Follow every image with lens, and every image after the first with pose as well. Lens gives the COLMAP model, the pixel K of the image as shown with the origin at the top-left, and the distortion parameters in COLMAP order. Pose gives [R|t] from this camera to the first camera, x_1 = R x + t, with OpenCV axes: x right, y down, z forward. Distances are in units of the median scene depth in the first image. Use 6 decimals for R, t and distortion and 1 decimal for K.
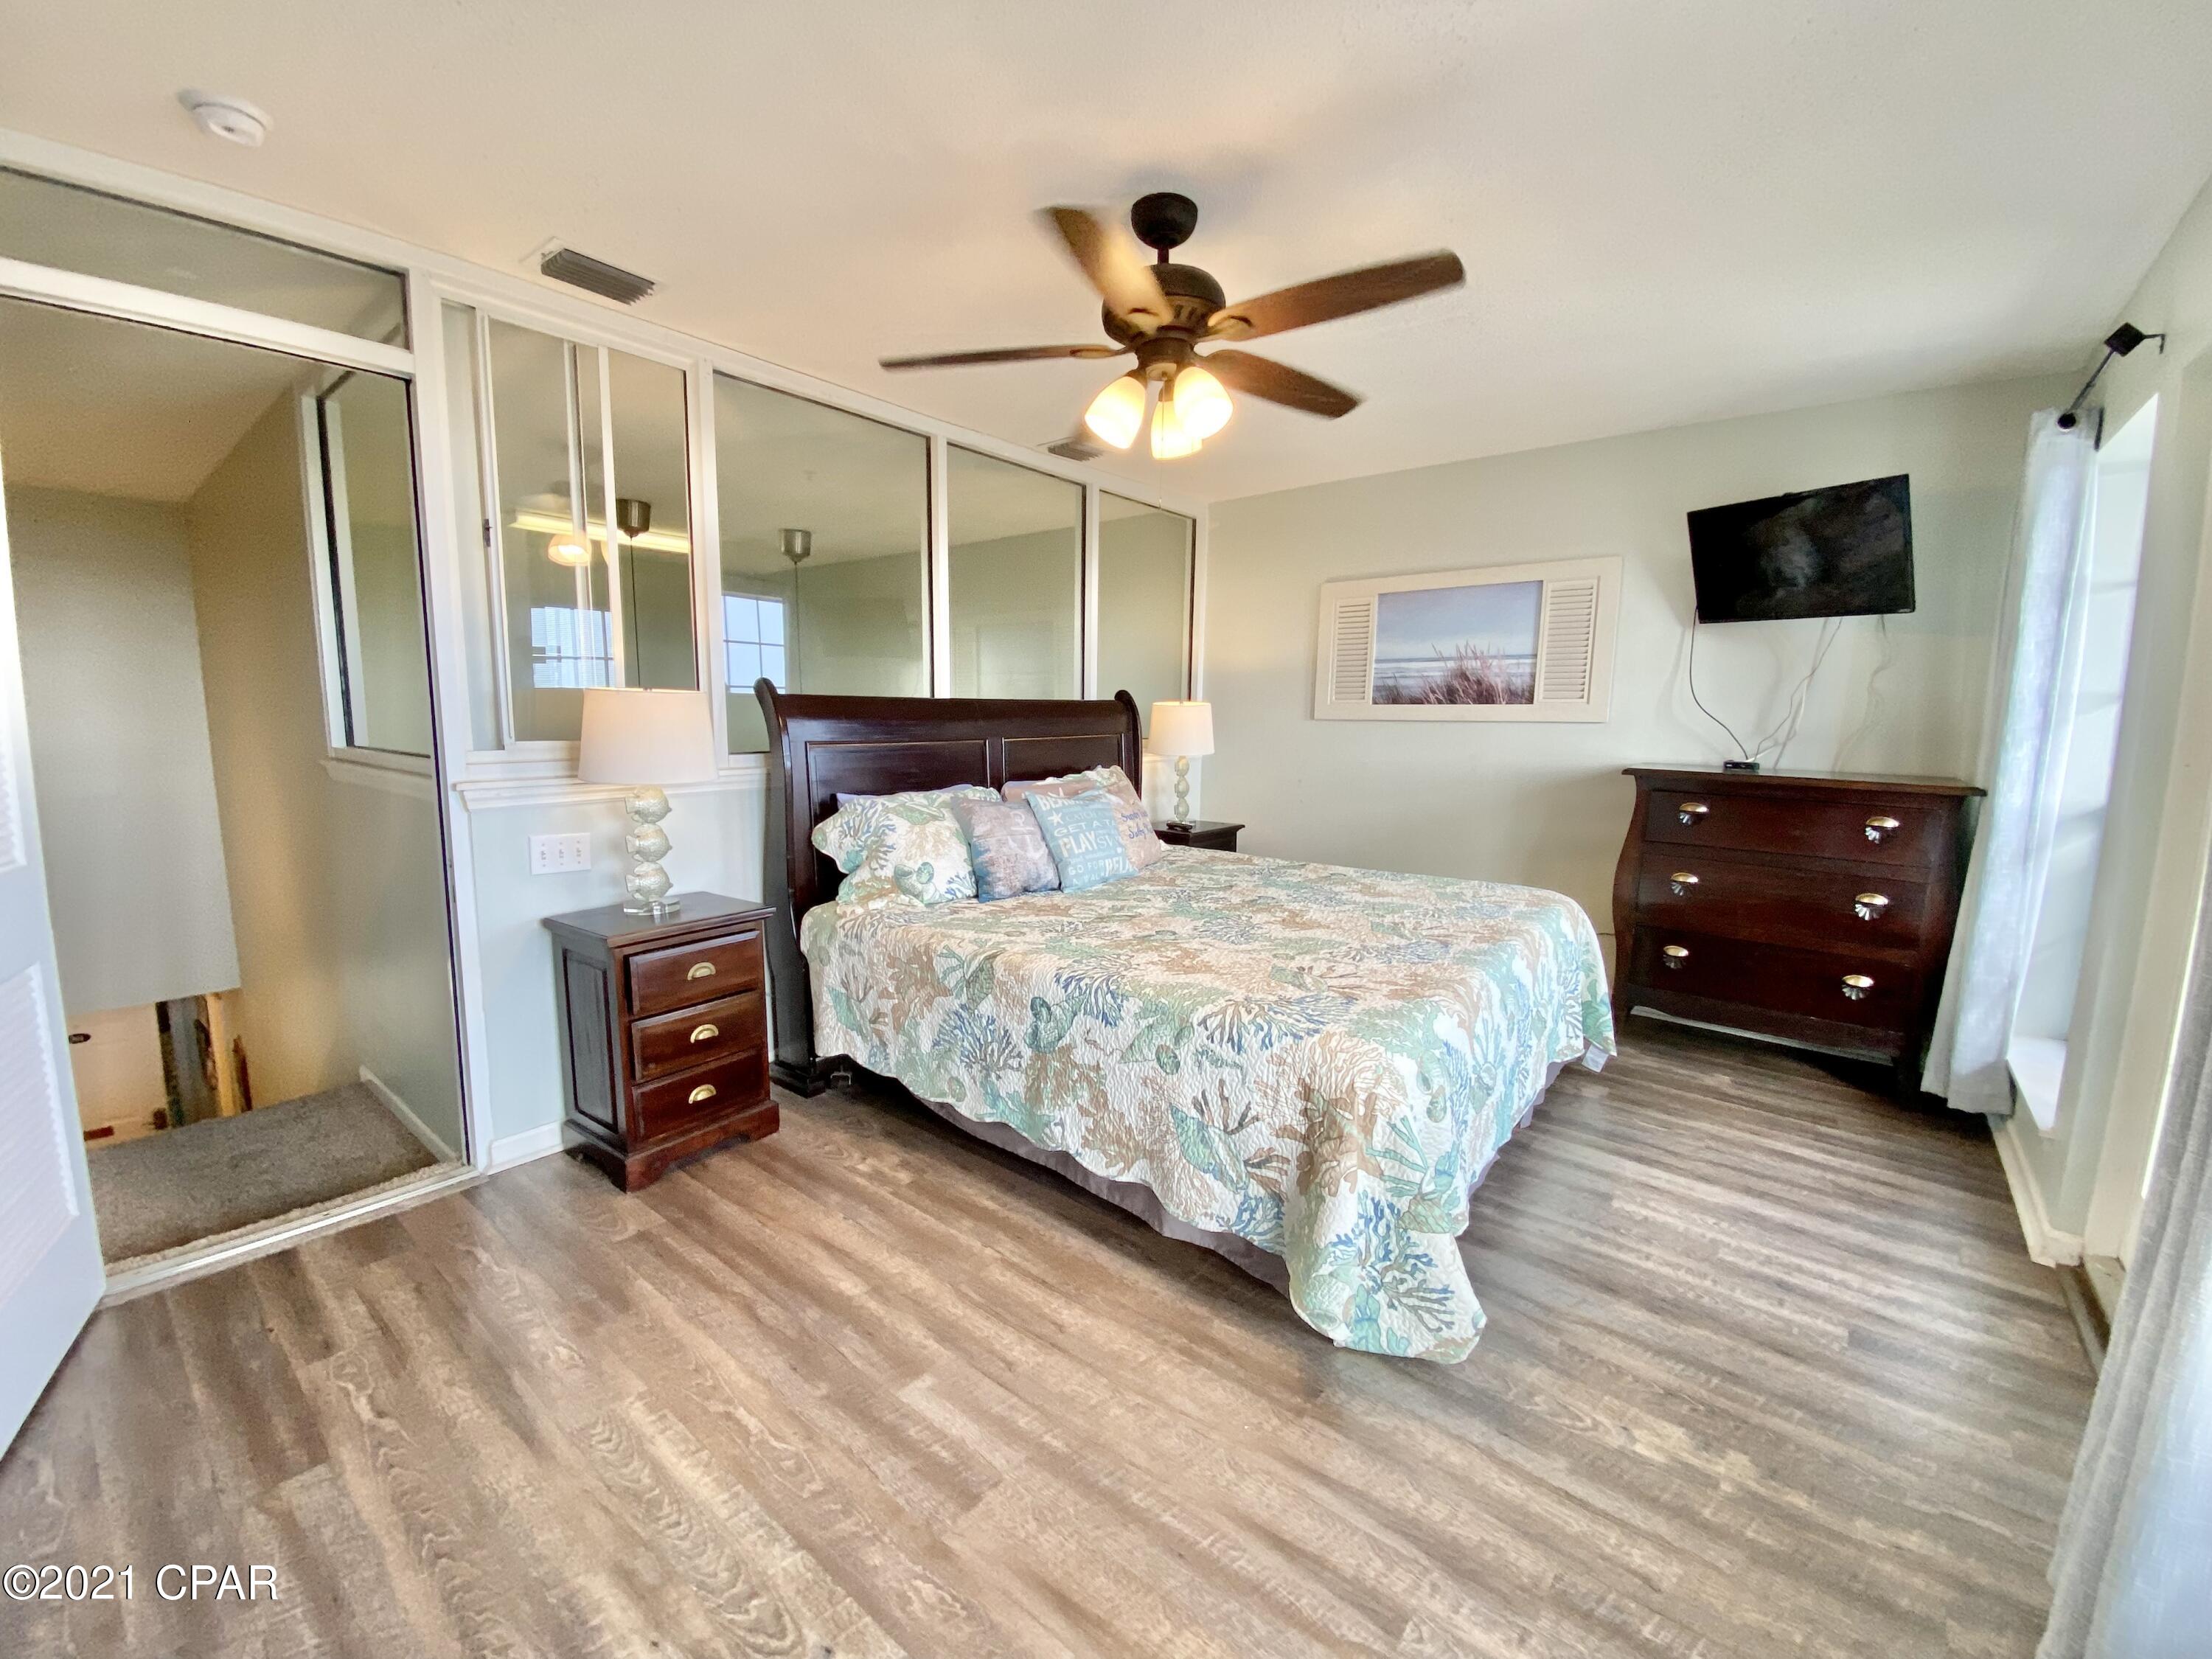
lens RADIAL K [[898.1, 0, 1098.7], [0, 898.1, 834.3], [0, 0, 1]] dist [0.044298, -0.030765]
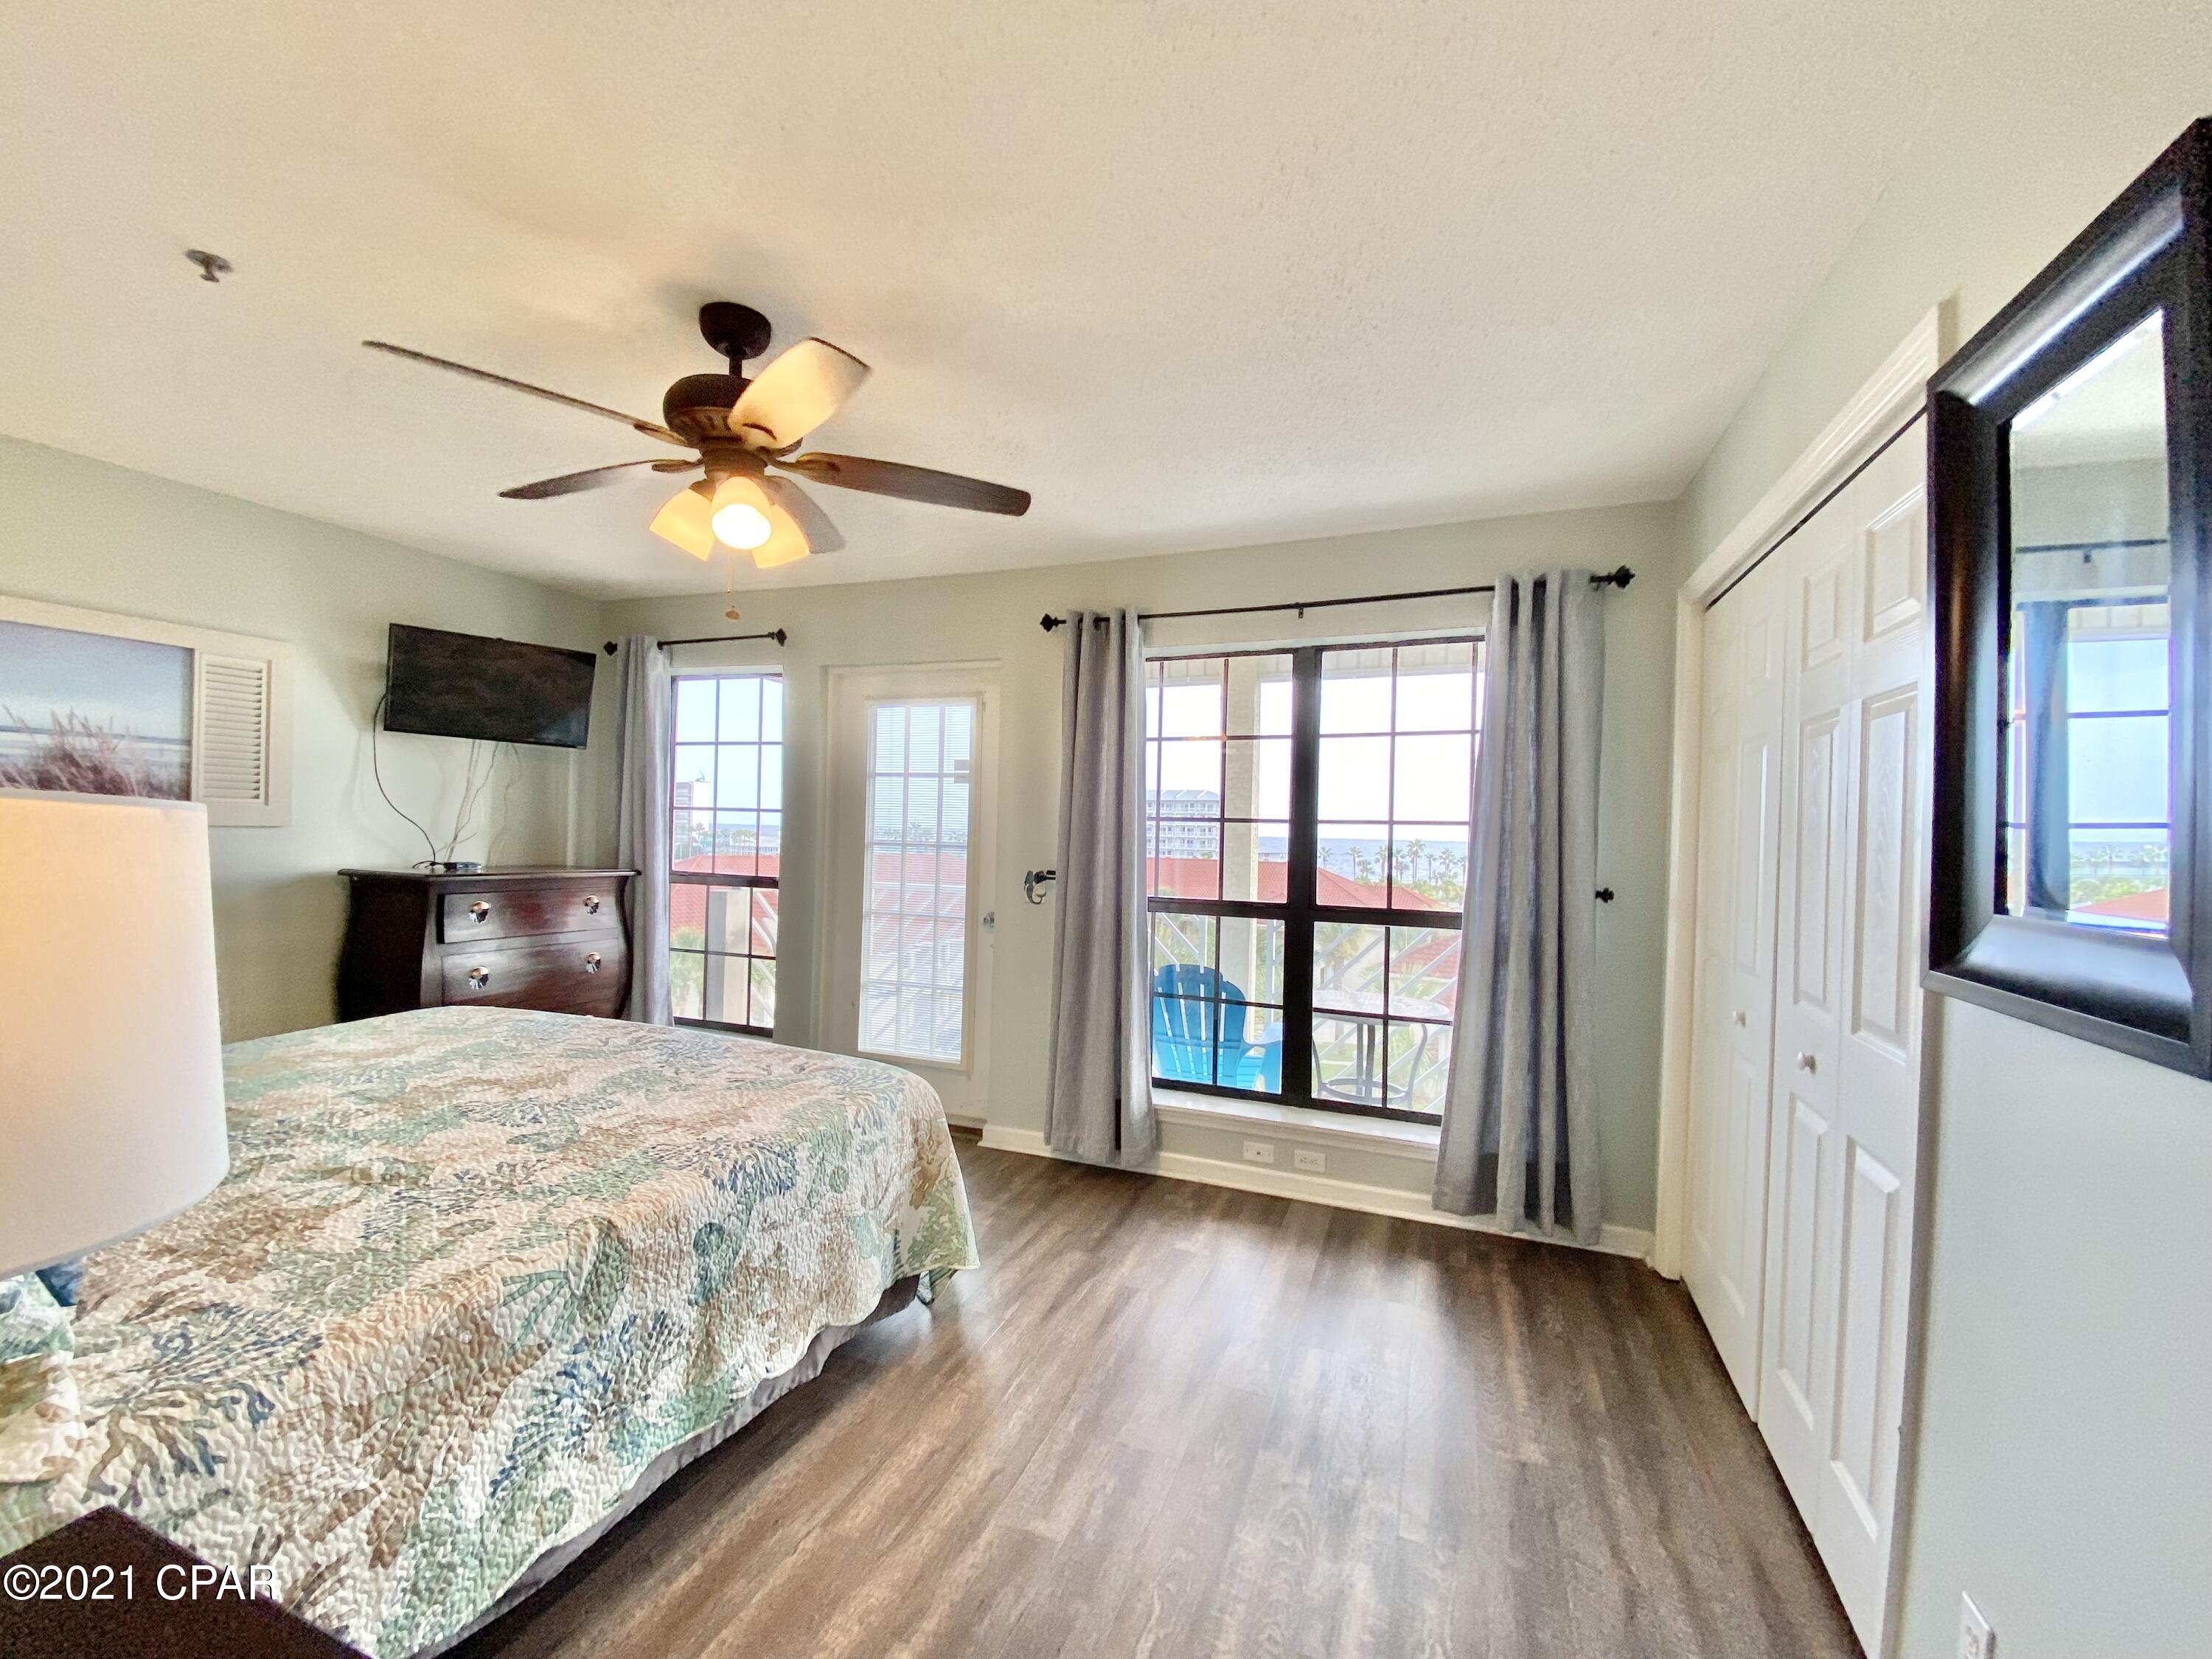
lens RADIAL K [[898.1, 0, 1098.7], [0, 898.1, 834.3], [0, 0, 1]] dist [0.044298, -0.030765]
pose [[-0.307458, -0.028510, 0.951135, -0.750621], [0.102114, 0.992790, 0.062767, -0.130930], [-0.946067, 0.116423, -0.302330, 0.763490]]
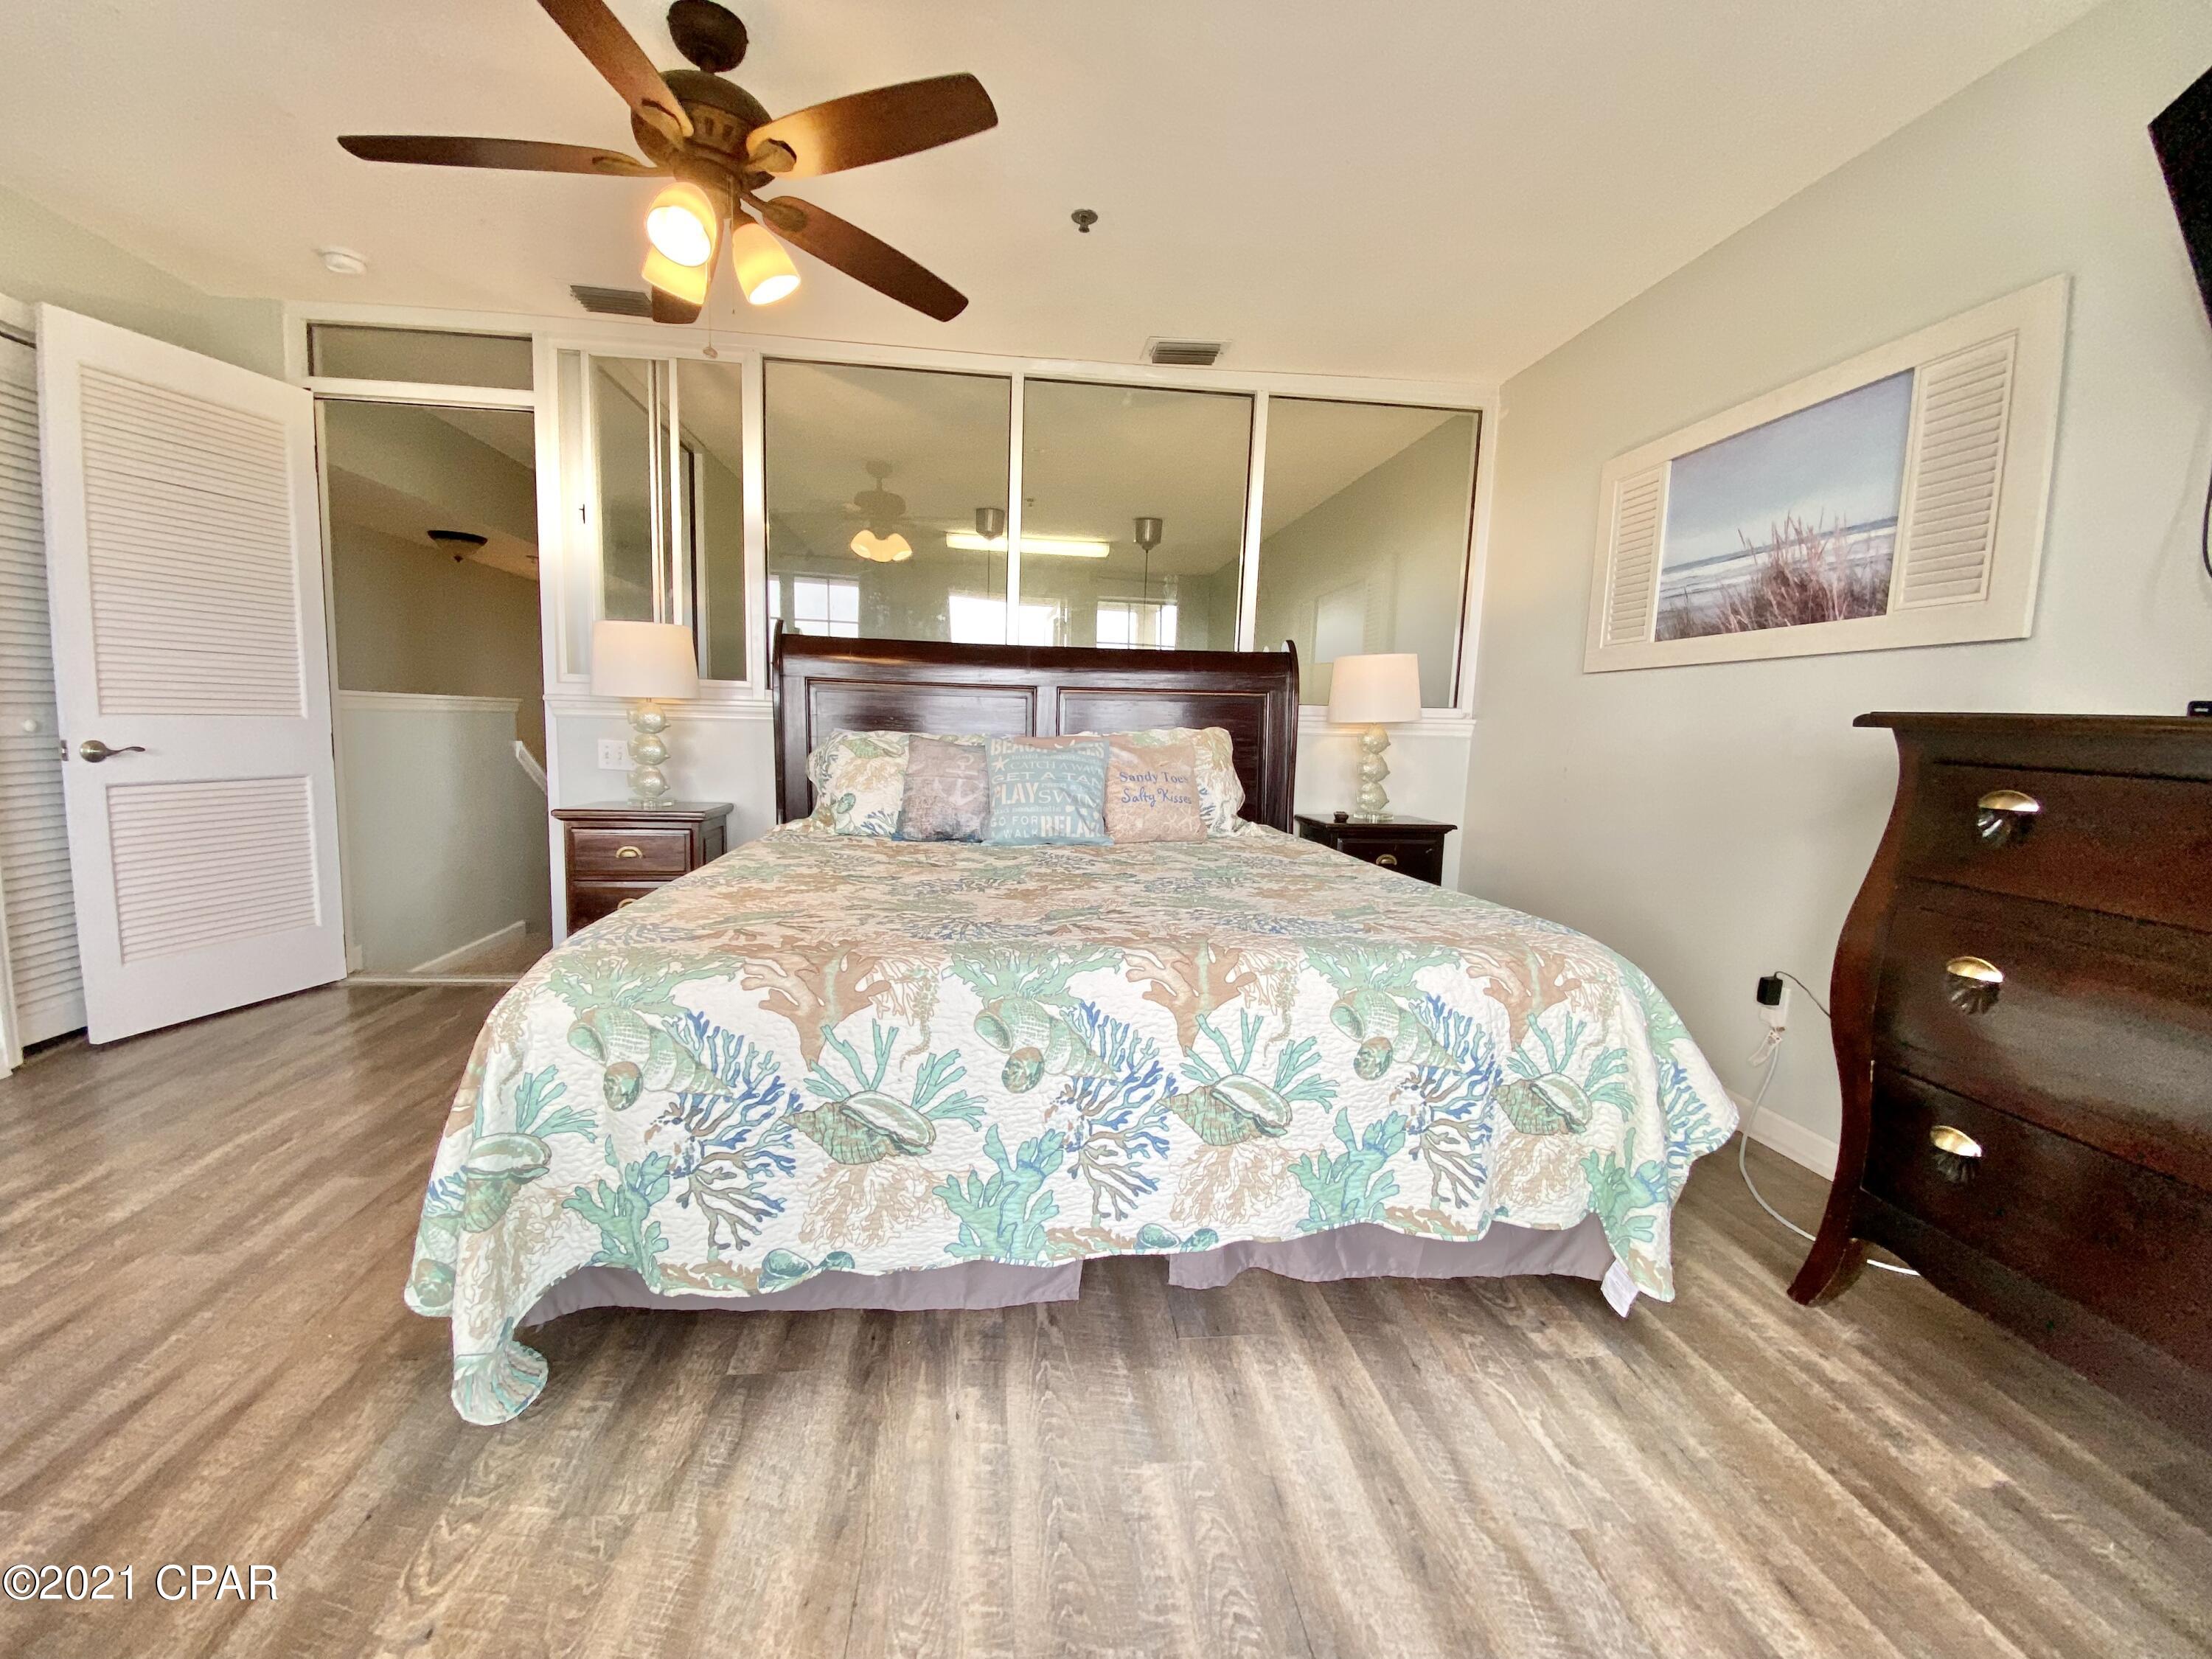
lens RADIAL K [[916.9, 0, 1094.8], [0, 916.9, 829.2], [0, 0, 1]] dist [0.008094, -0.015737]
pose [[0.718646, 0.089958, -0.689532, 0.792073], [-0.119595, 0.992811, 0.004880, 0.037772], [0.685014, 0.078957, 0.724238, 0.513566]]
